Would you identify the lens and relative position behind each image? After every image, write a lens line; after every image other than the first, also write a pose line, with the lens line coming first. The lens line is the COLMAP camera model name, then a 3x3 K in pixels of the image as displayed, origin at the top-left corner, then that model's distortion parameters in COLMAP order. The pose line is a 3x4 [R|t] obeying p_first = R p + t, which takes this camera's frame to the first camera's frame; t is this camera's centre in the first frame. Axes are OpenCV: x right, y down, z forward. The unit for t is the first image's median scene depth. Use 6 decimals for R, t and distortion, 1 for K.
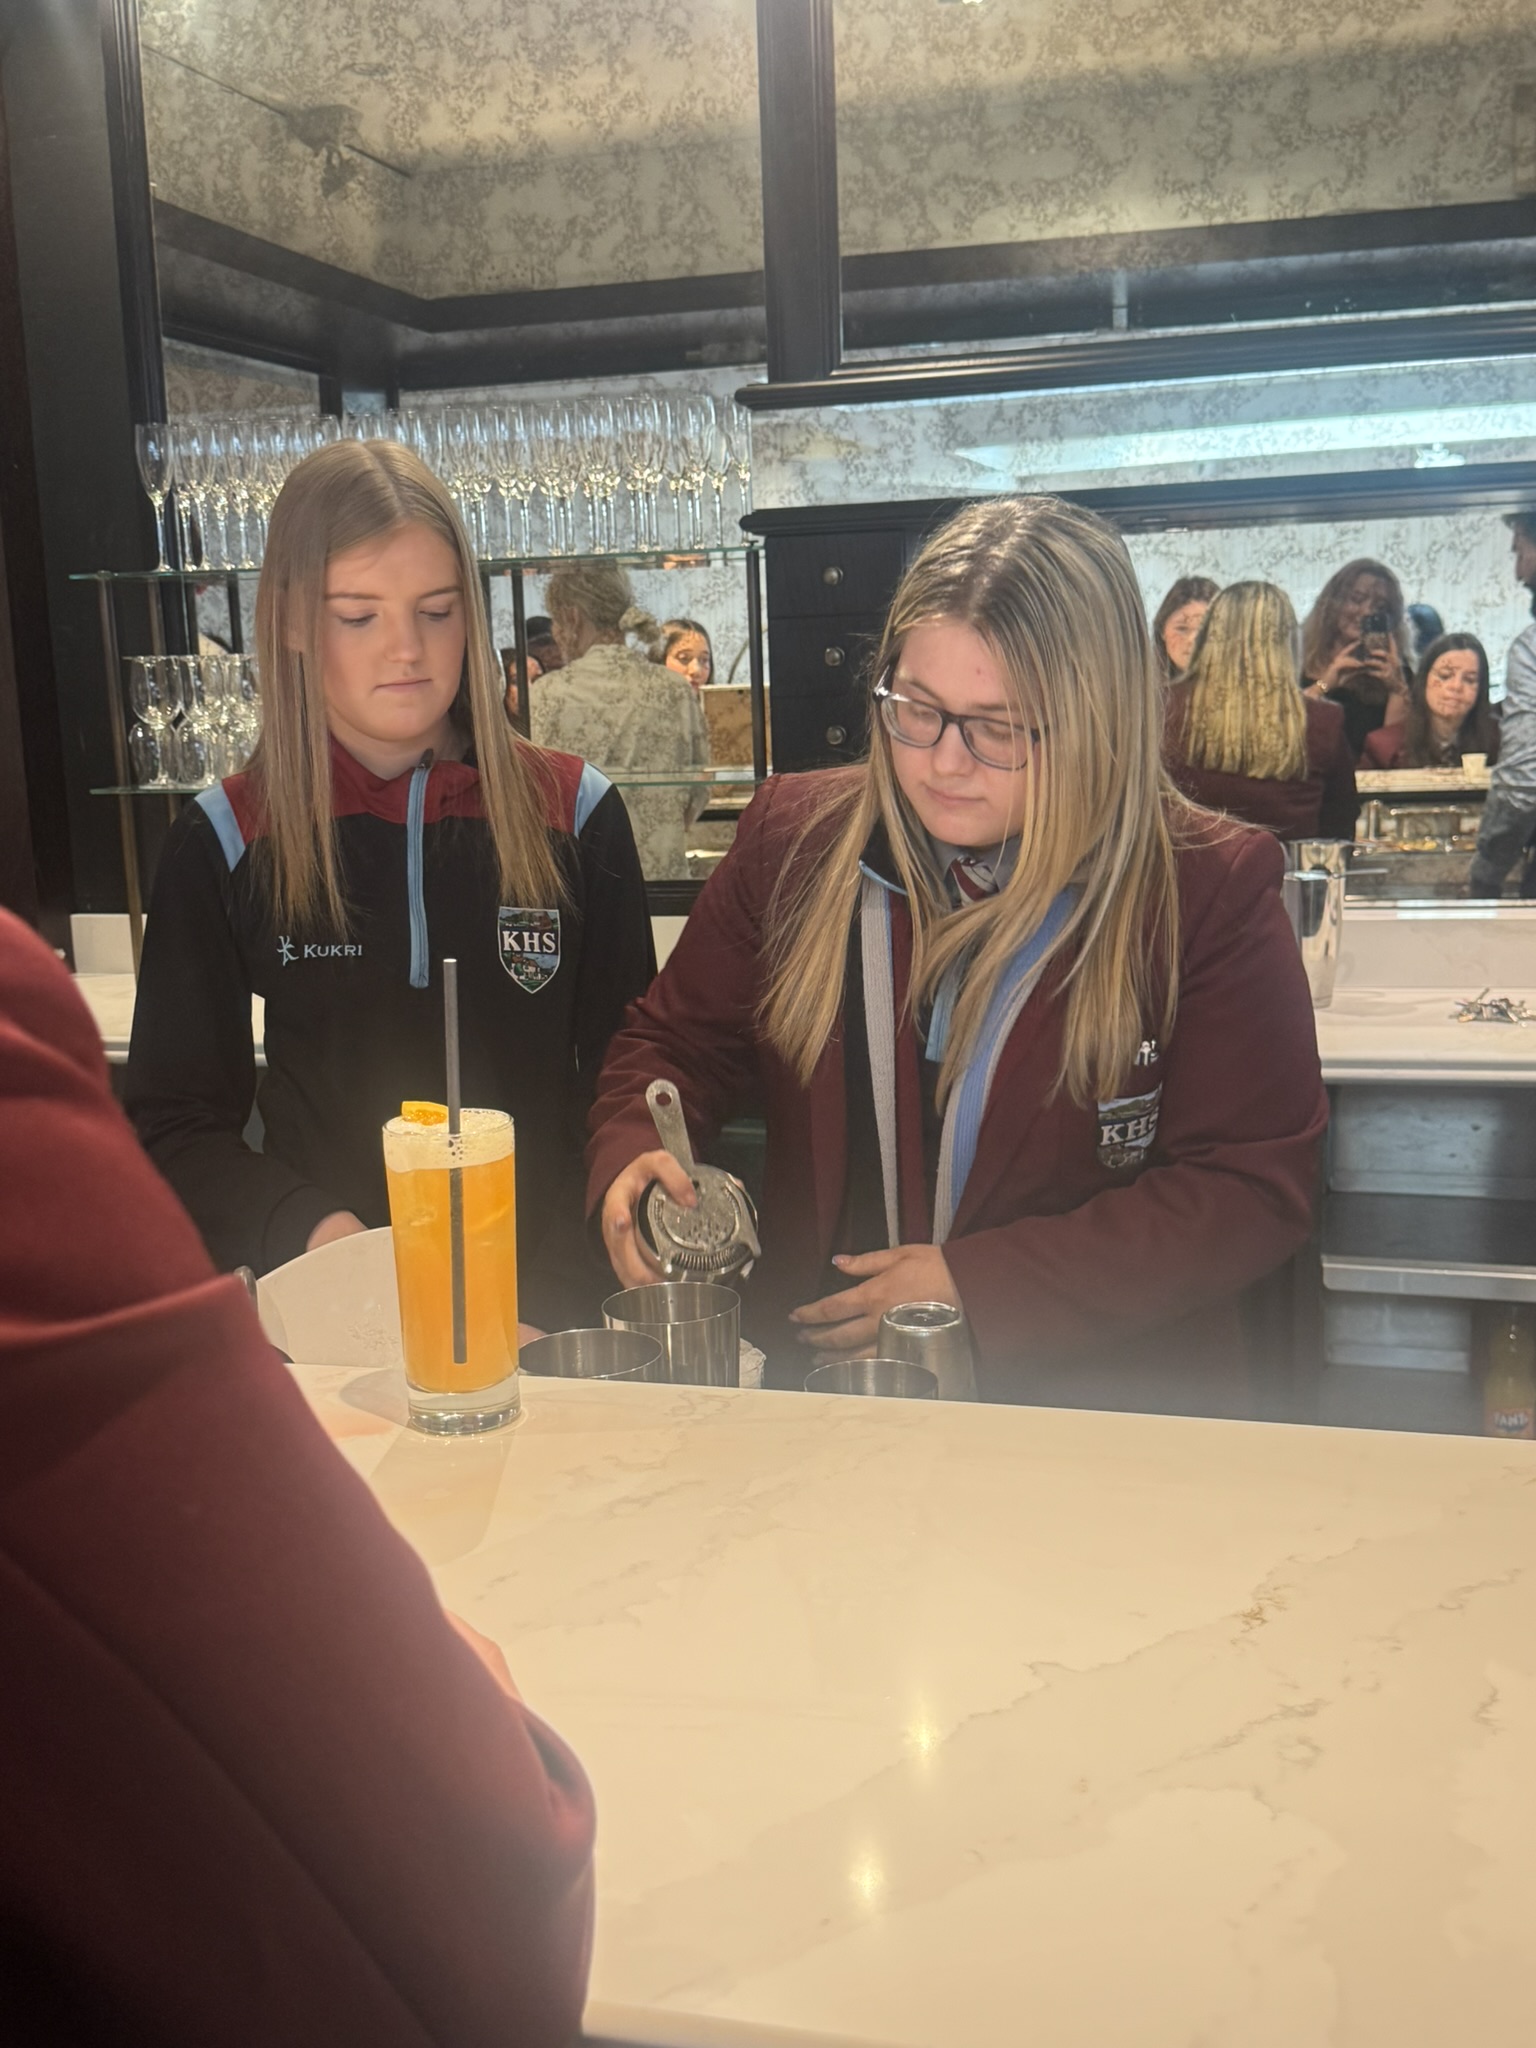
lens RADIAL K [[2243.4, 0, 751.3], [0, 2243.4, 1025.2], [0, 0, 1]] dist [-0.047602, 0.000000]
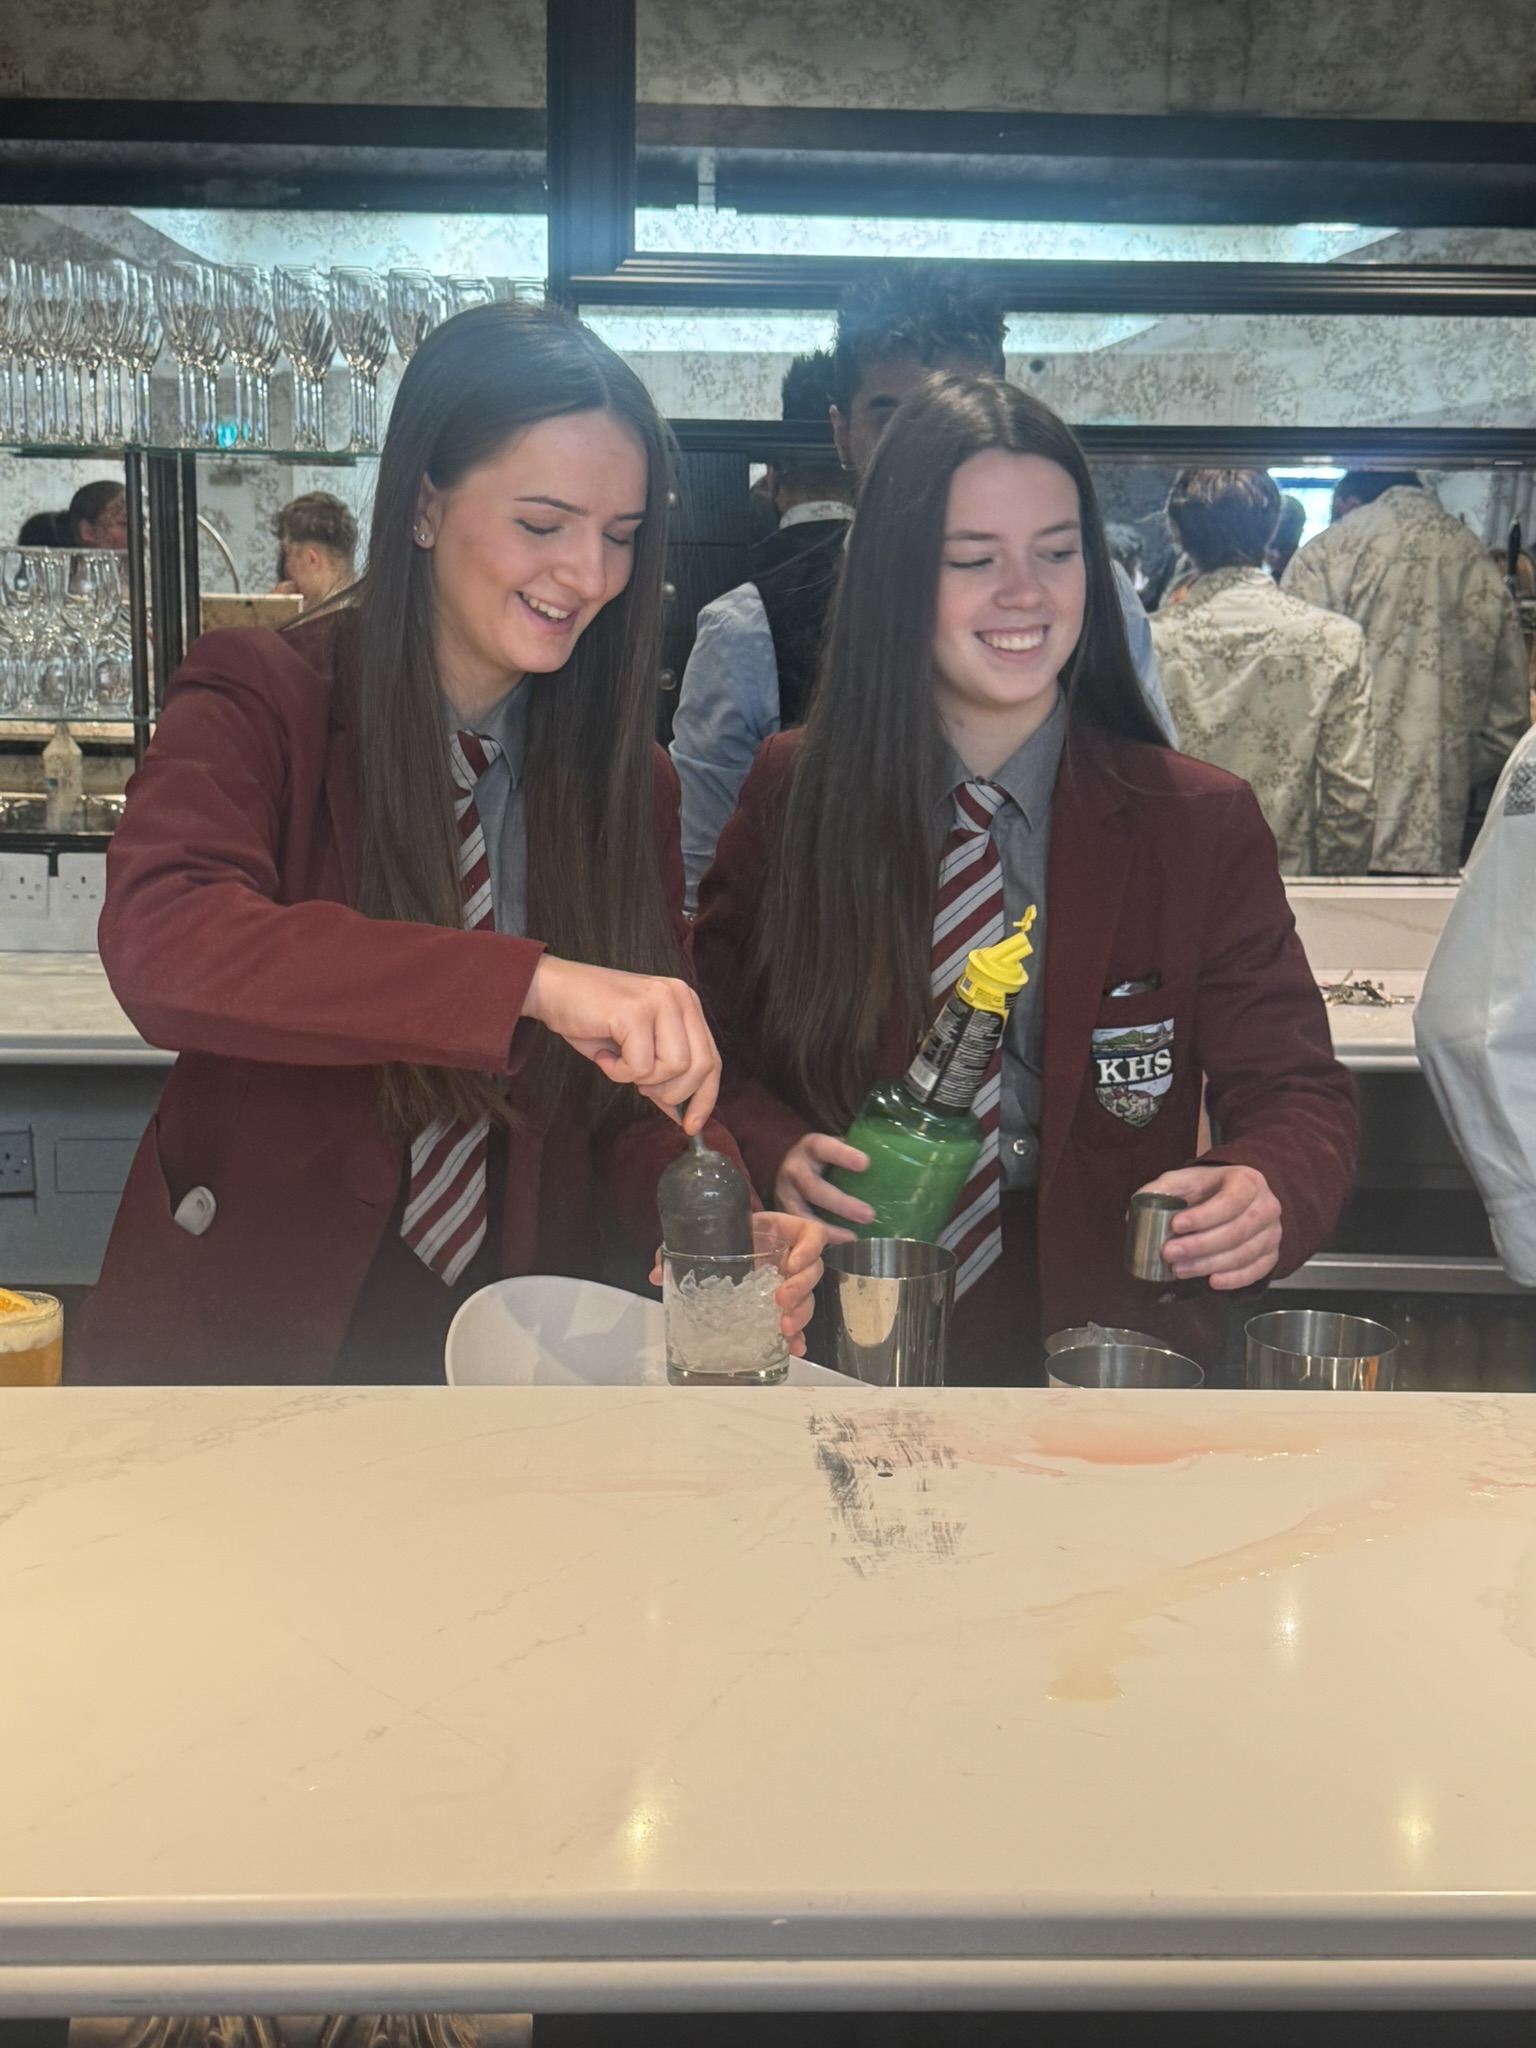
lens RADIAL K [[2626.8, 0, 785.5], [0, 2626.8, 1034.7], [0, 0, 1]] dist [-0.019111, 0.000000]
pose [[0.953373, 0.003757, 0.301771, -0.220176], [-0.008085, 0.999882, 0.013094, -0.001705], [-0.301686, -0.014923, 0.953291, -0.009562]]
